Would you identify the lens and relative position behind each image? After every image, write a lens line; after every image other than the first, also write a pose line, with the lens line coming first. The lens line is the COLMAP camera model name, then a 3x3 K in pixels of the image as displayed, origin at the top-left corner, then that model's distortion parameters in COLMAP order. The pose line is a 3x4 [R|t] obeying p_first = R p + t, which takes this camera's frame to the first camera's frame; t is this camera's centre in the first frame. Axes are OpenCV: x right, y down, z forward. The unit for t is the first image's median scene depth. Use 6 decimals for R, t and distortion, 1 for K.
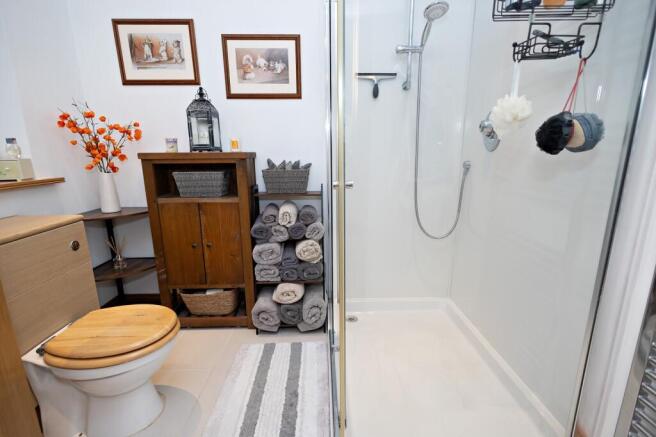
lens RADIAL K [[304.8, 0, 326.2], [0, 304.8, 220.5], [0, 0, 1]] dist [0.001676, -0.000189]
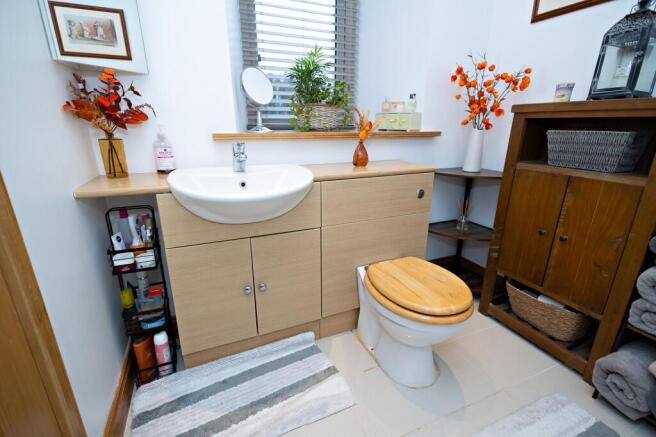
lens RADIAL K [[304.8, 0, 326.2], [0, 304.8, 220.5], [0, 0, 1]] dist [0.001676, -0.000189]
pose [[0.378819, 0.292453, -0.878048, 0.012861], [-0.215458, 0.950557, 0.223648, 0.002641], [0.900041, 0.104460, 0.423100, 0.206052]]
